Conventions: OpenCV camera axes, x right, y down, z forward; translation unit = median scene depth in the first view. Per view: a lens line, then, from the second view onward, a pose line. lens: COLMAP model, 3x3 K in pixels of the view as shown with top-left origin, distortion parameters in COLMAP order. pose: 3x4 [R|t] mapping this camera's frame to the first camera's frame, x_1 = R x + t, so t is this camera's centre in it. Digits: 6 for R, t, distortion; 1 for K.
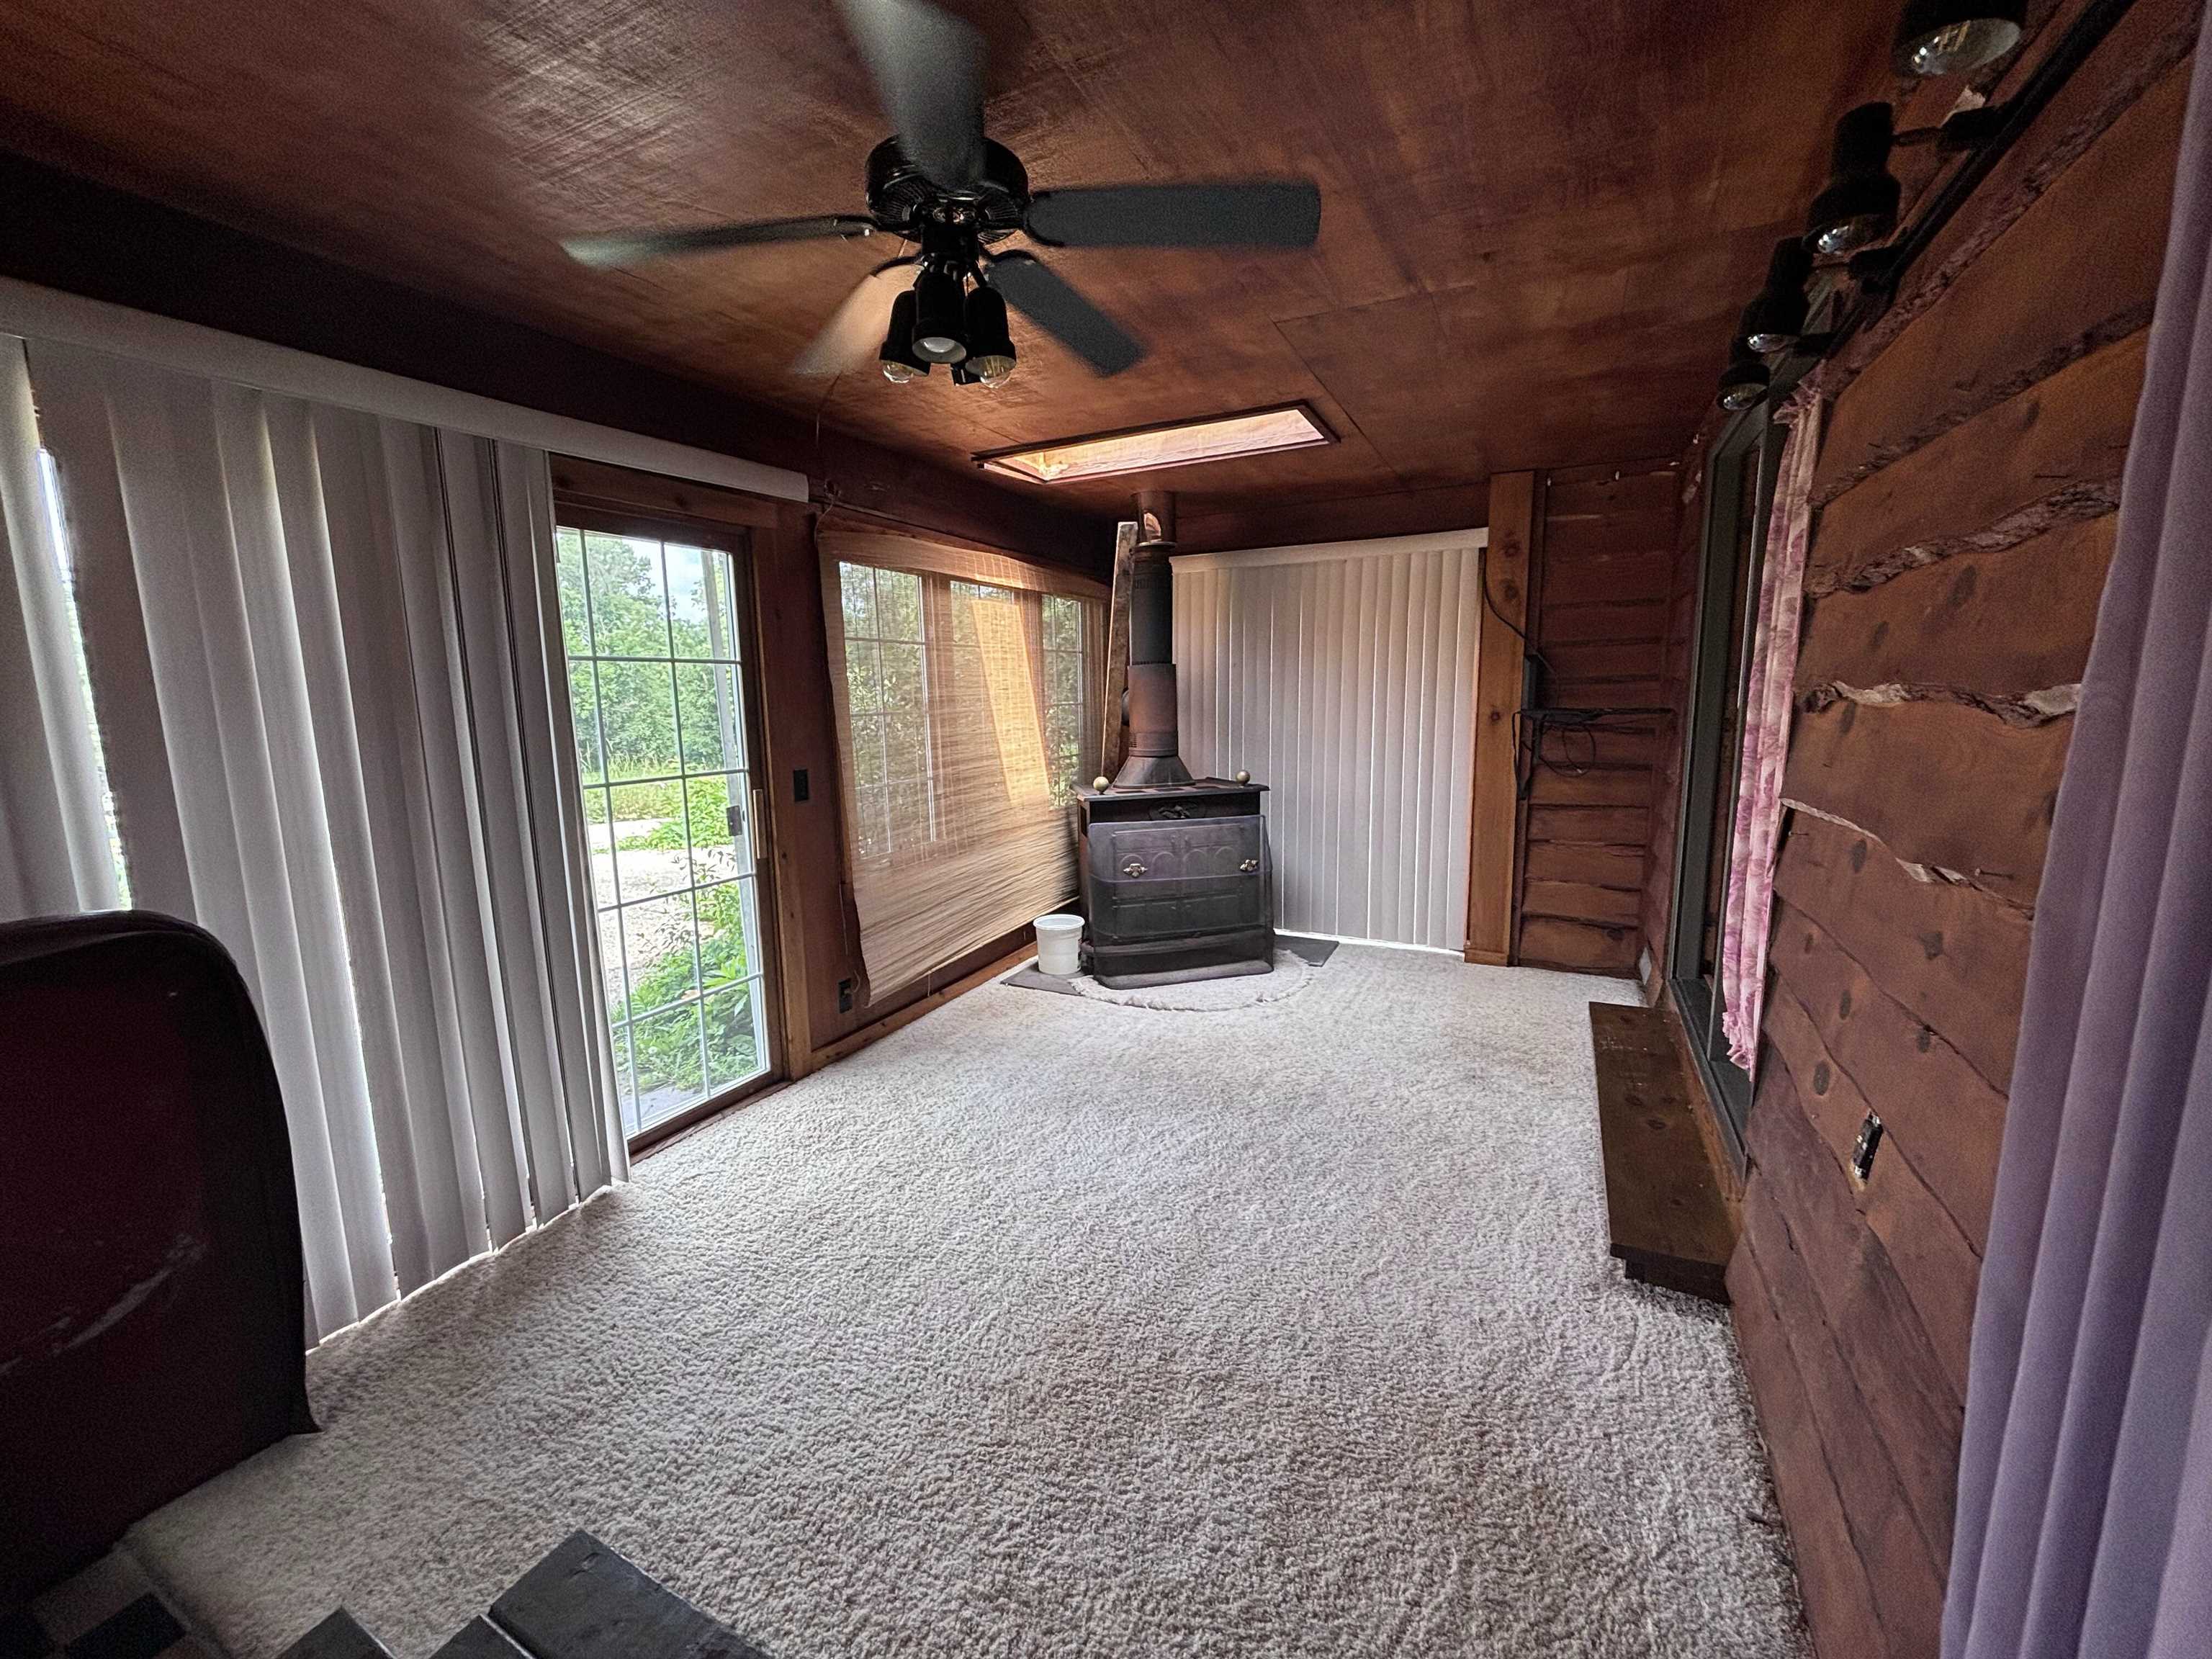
lens RADIAL K [[903.3, 0, 1106.0], [0, 903.3, 829.5], [0, 0, 1]] dist [0.000886, 0.000060]
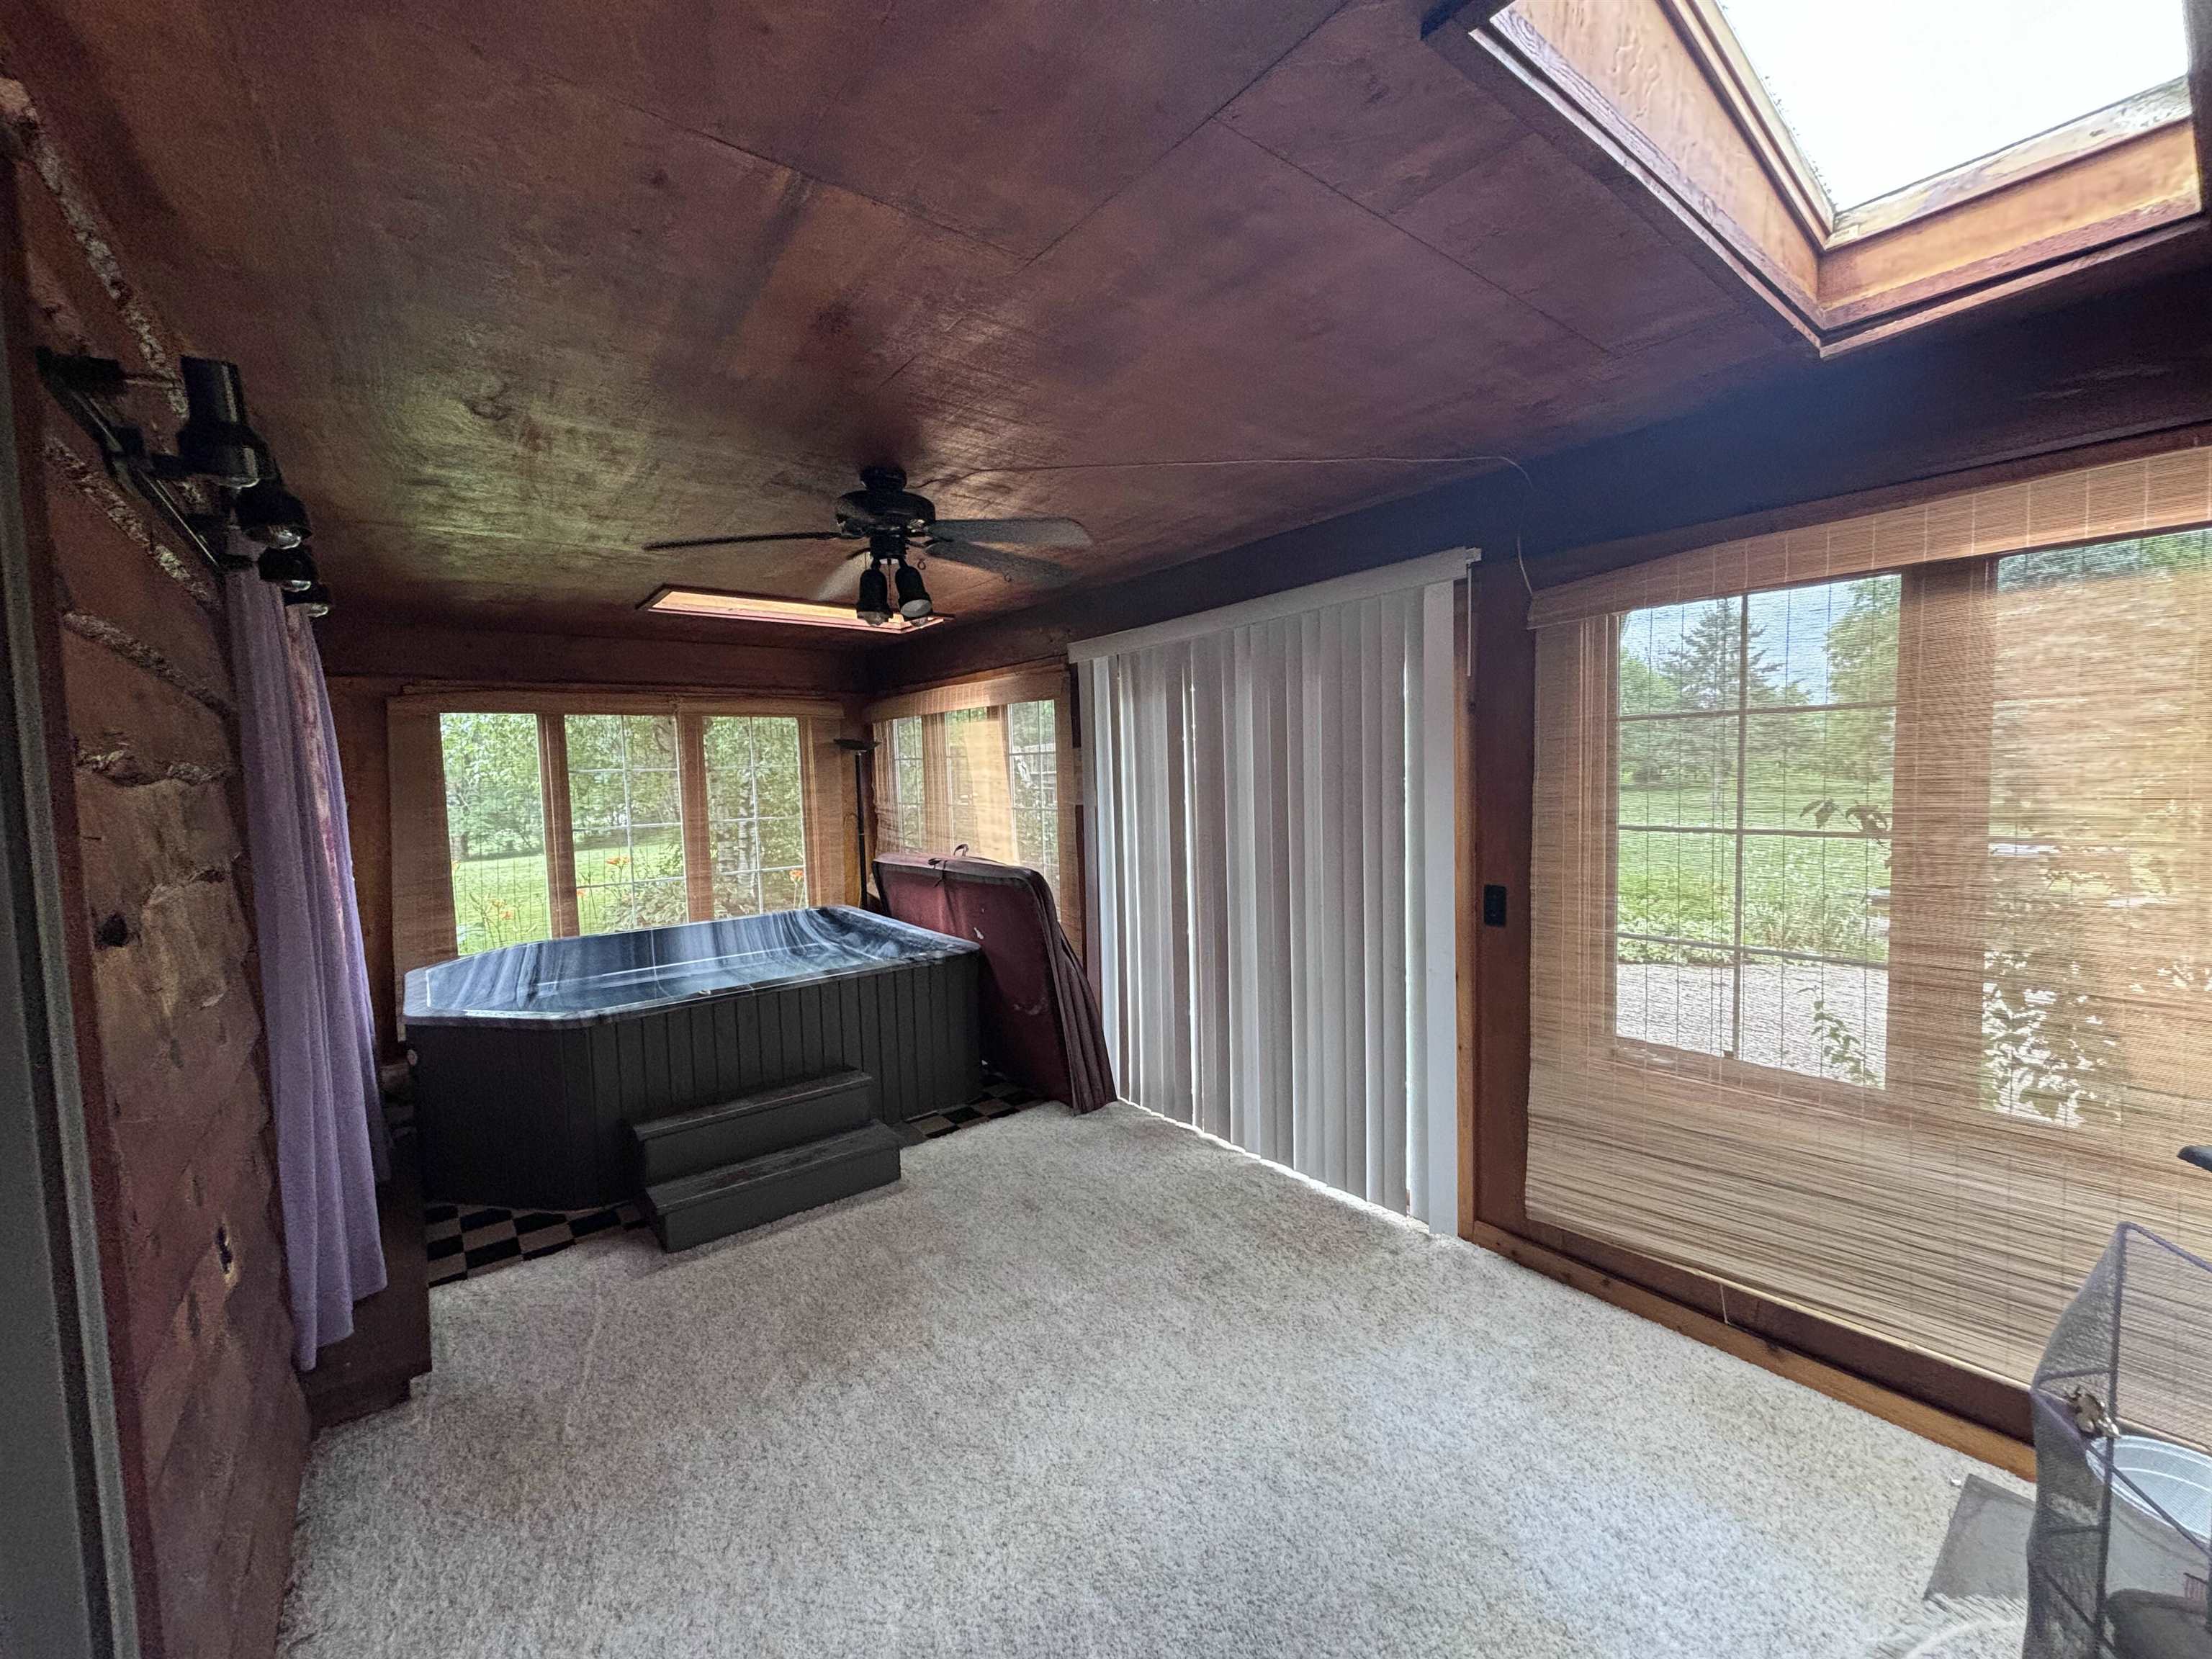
lens RADIAL K [[903.3, 0, 1106.0], [0, 903.3, 829.5], [0, 0, 1]] dist [0.000886, 0.000060]
pose [[-0.431983, 0.092688, -0.897106, 0.489676], [-0.103718, 0.983000, 0.151505, -0.180940], [0.895898, 0.158493, -0.415026, 0.886853]]
